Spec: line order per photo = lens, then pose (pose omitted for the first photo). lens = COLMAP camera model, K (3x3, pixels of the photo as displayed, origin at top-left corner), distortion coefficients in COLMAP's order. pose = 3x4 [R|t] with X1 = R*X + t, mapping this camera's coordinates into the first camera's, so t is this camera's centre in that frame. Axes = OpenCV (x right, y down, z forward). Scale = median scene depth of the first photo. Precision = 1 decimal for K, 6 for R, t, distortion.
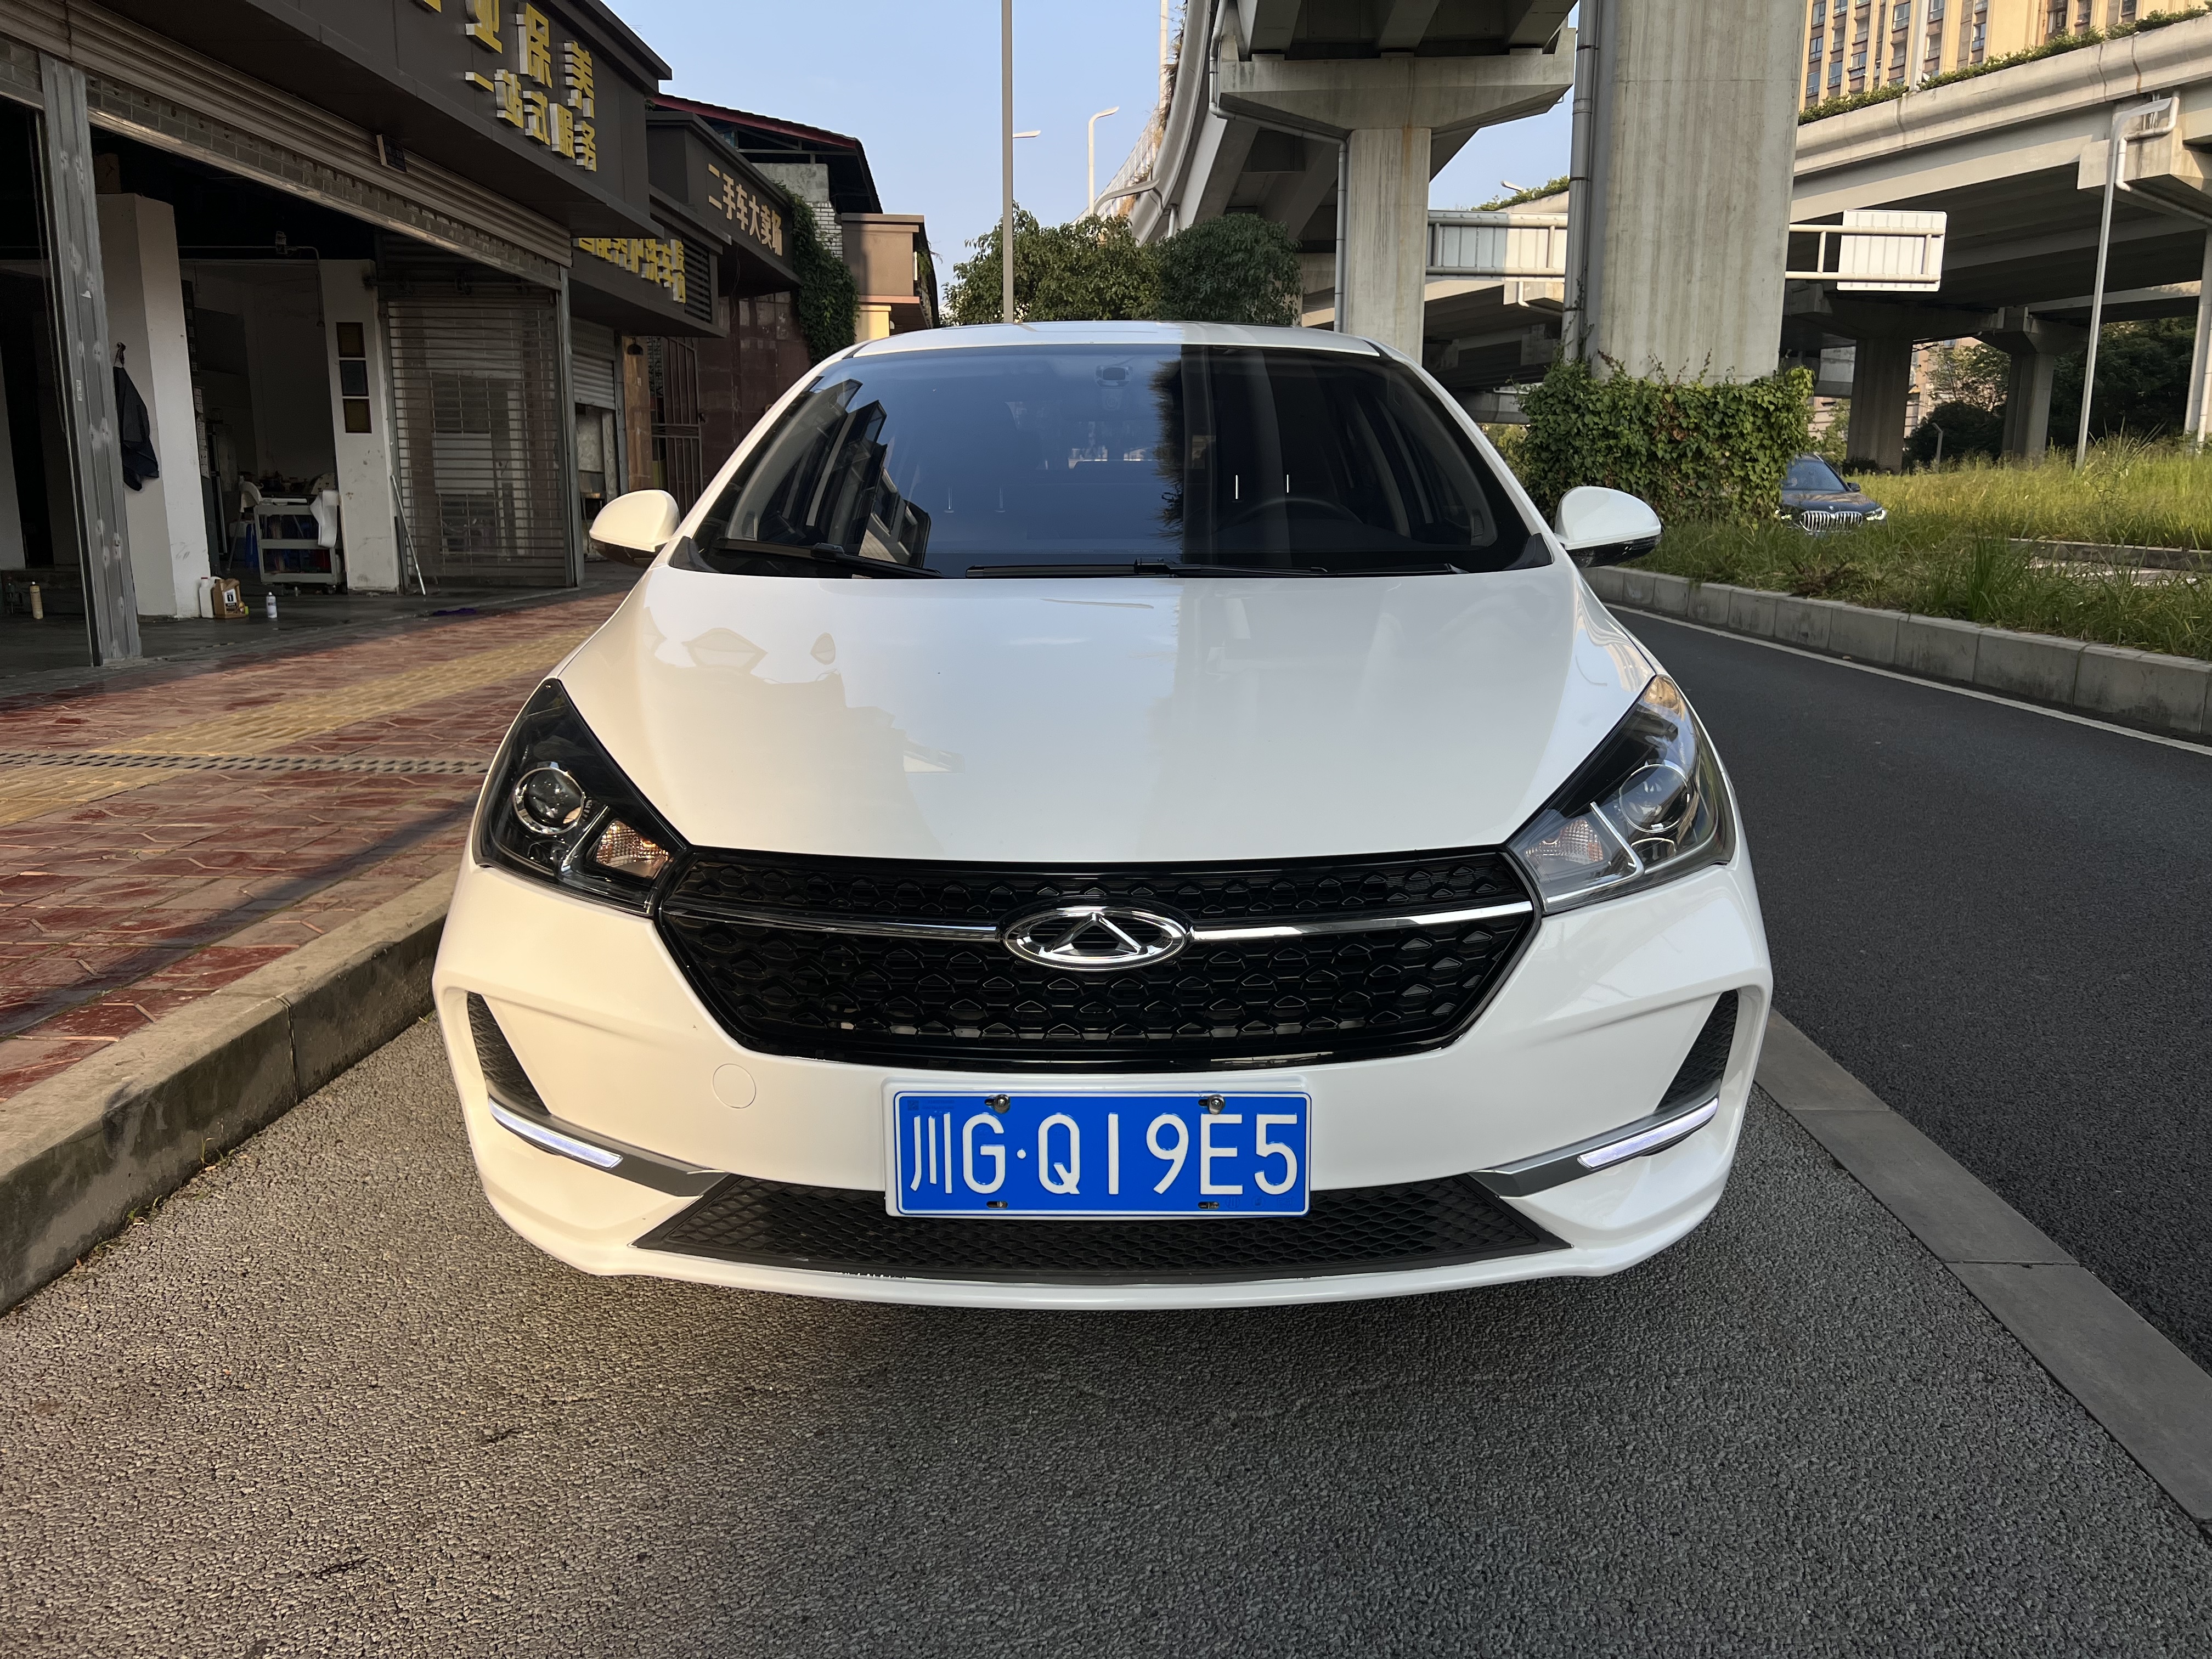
lens RADIAL K [[1690.8, 0, 1101.1], [0, 1690.8, 826.8], [0, 0, 1]] dist [0.047178, -0.043640]
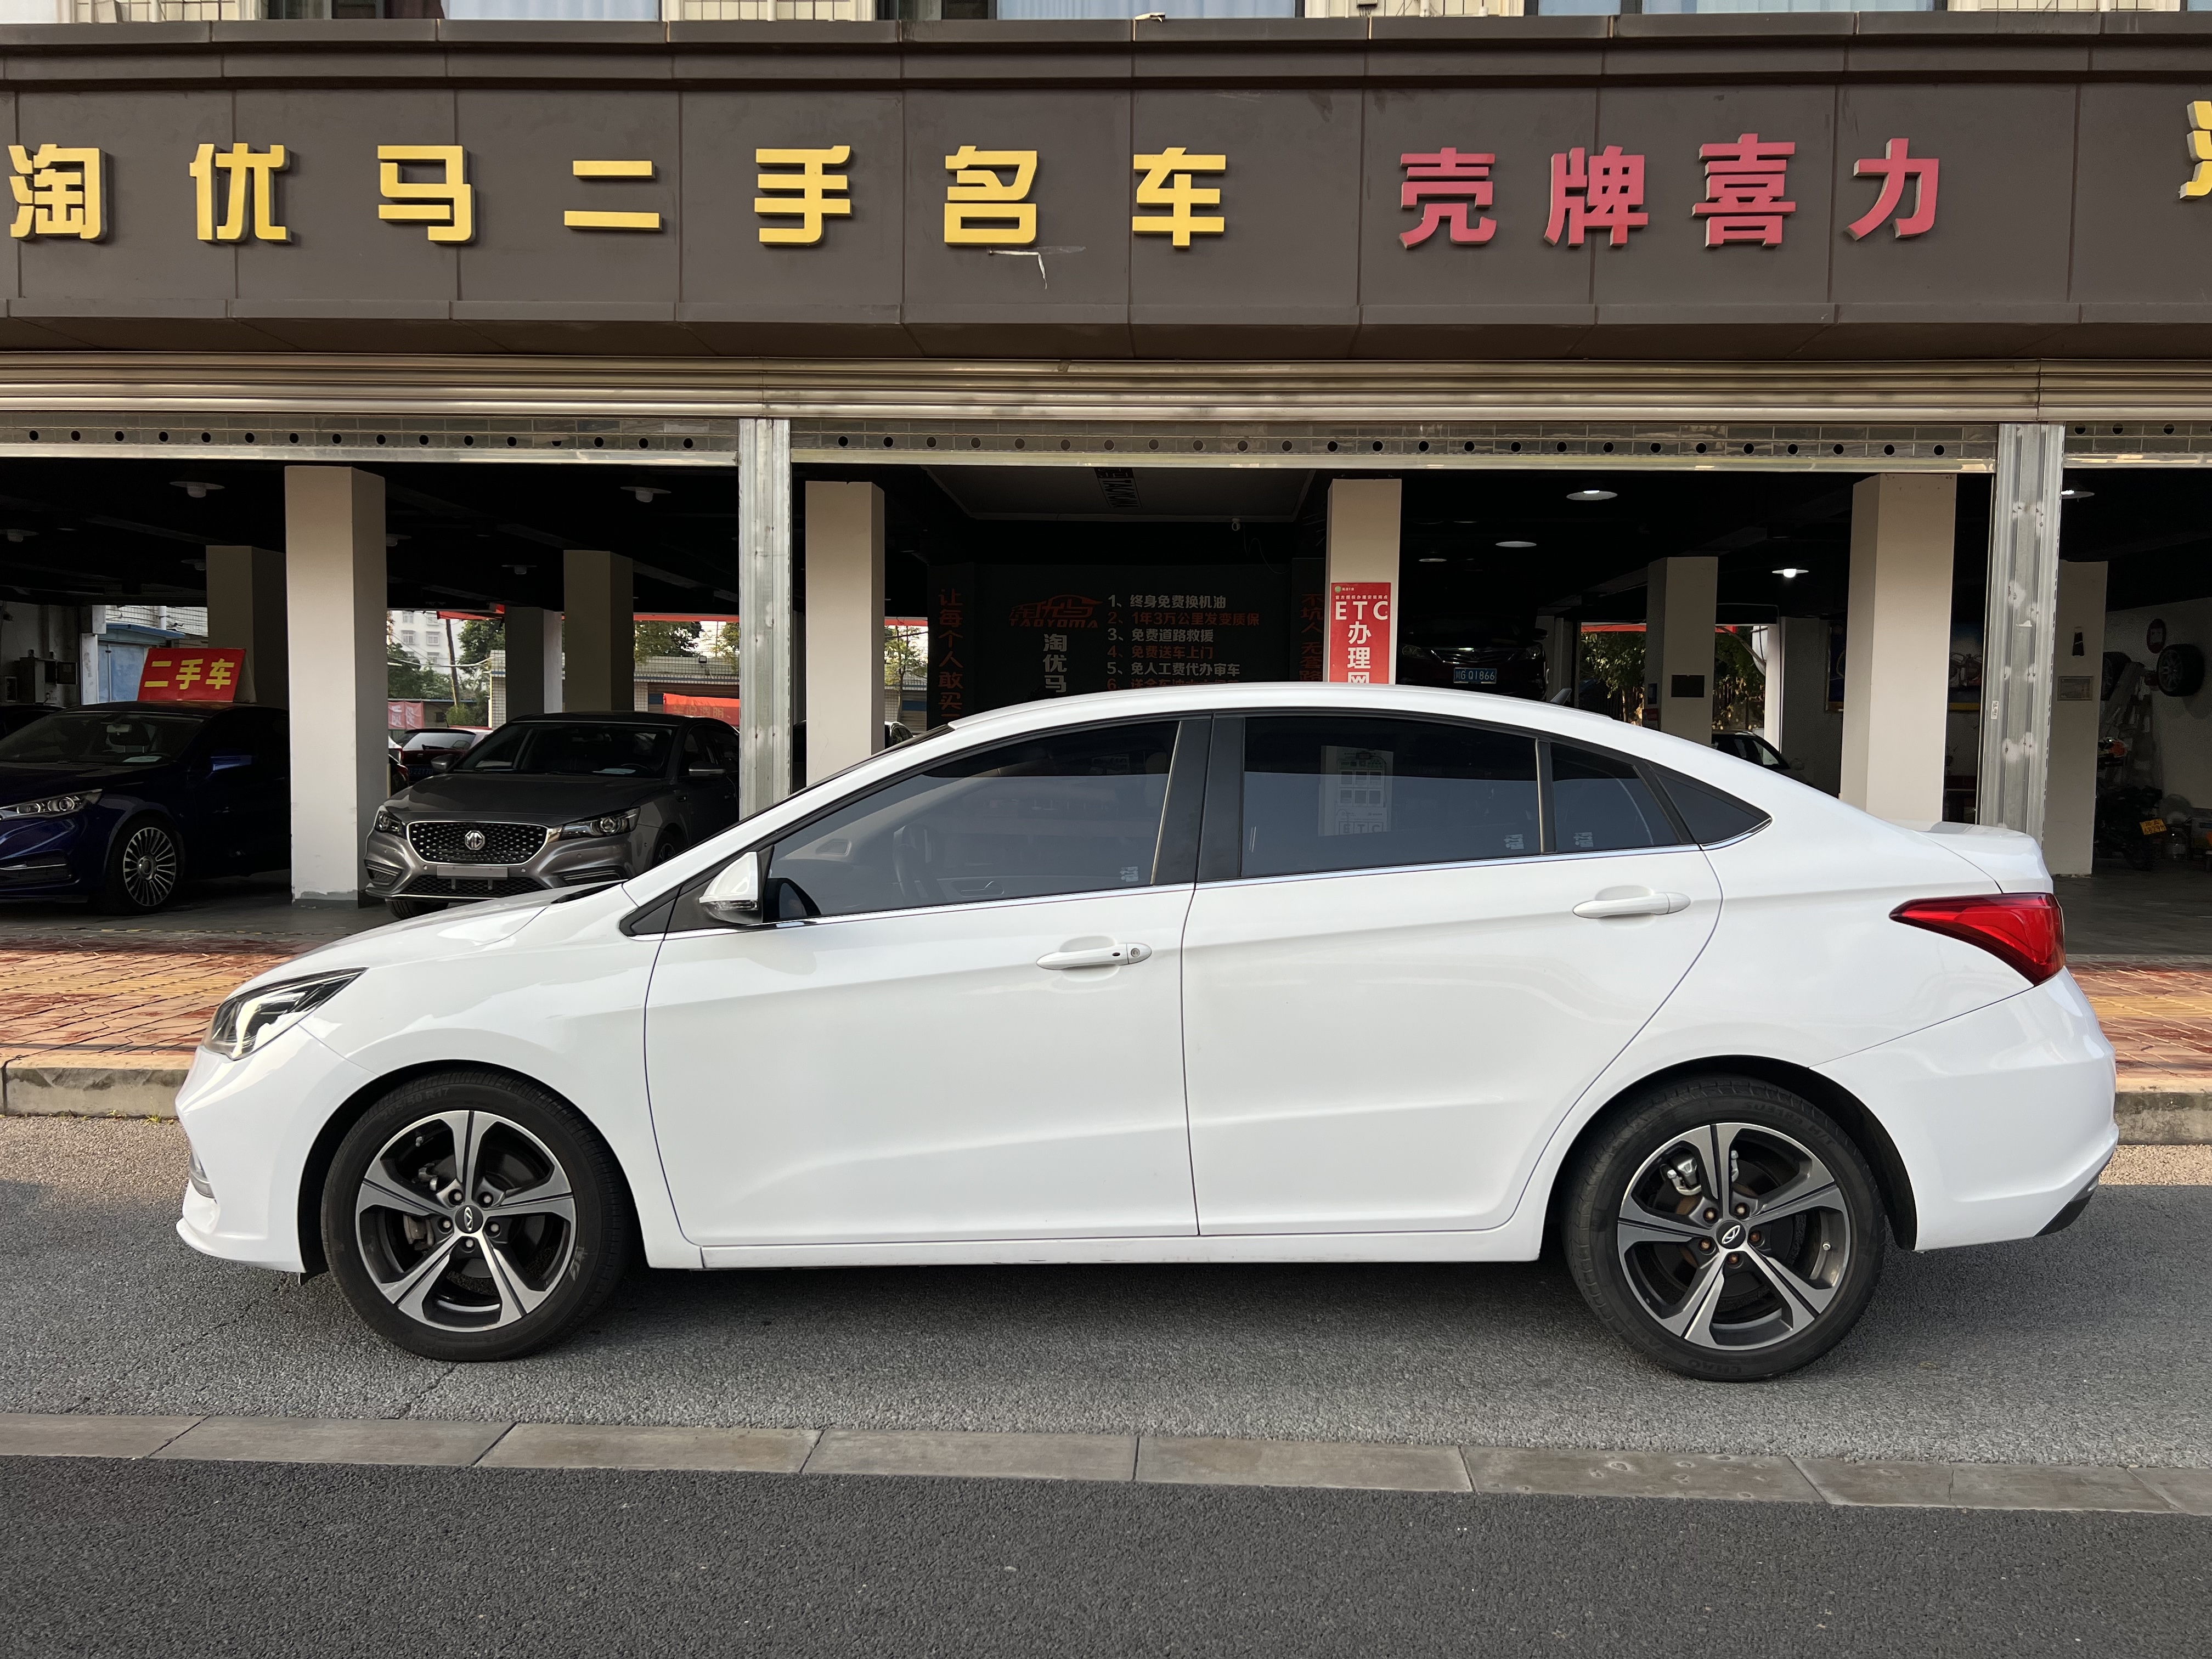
lens RADIAL K [[1690.8, 0, 1119.3], [0, 1690.8, 834.2], [0, 0, 1]] dist [0.047178, -0.043640]
pose [[-0.019416, 0.043096, -0.998882, 0.333680], [-0.193985, 0.979923, 0.046049, -0.075796], [0.980812, 0.194662, -0.010667, 0.302499]]
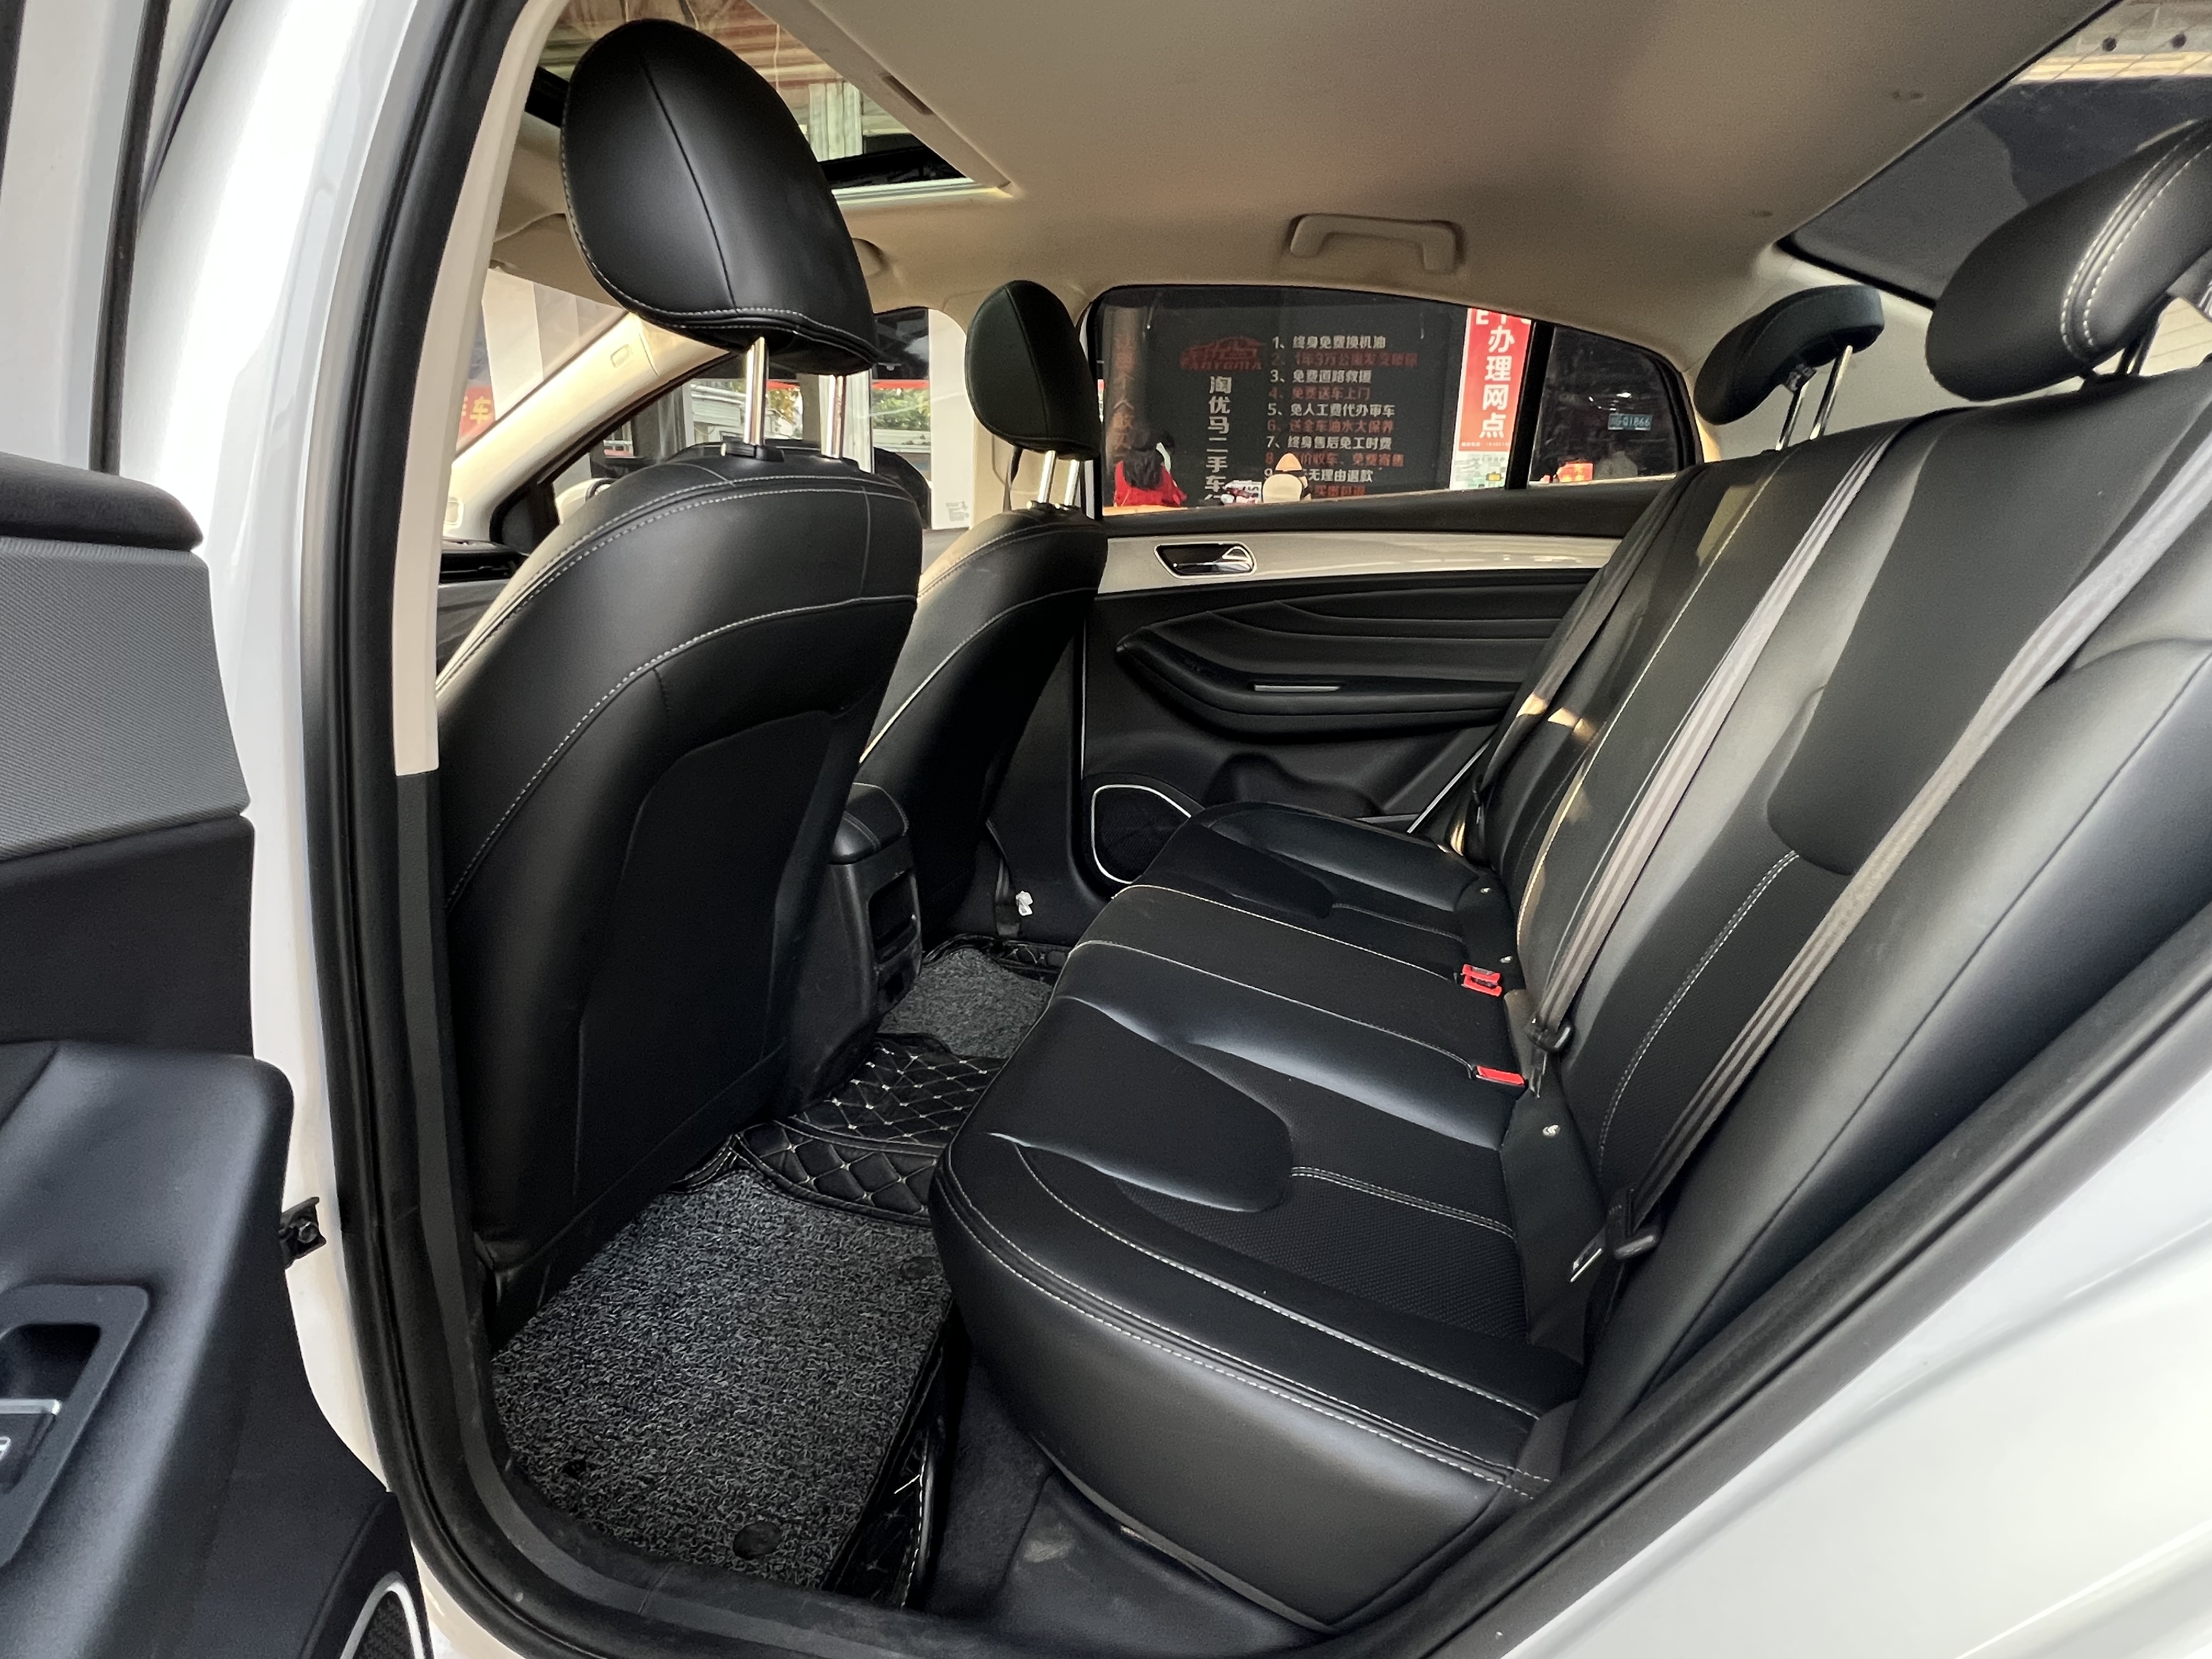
lens RADIAL K [[1179.3, 0, 1090.6], [0, 1179.3, 832.7], [0, 0, 1]] dist [-0.006261, -0.001075]
pose [[-0.224371, 0.245105, -0.943176, 0.087429], [-0.202382, 0.935031, 0.291133, -0.066323], [0.953257, 0.256204, -0.160189, 0.356433]]
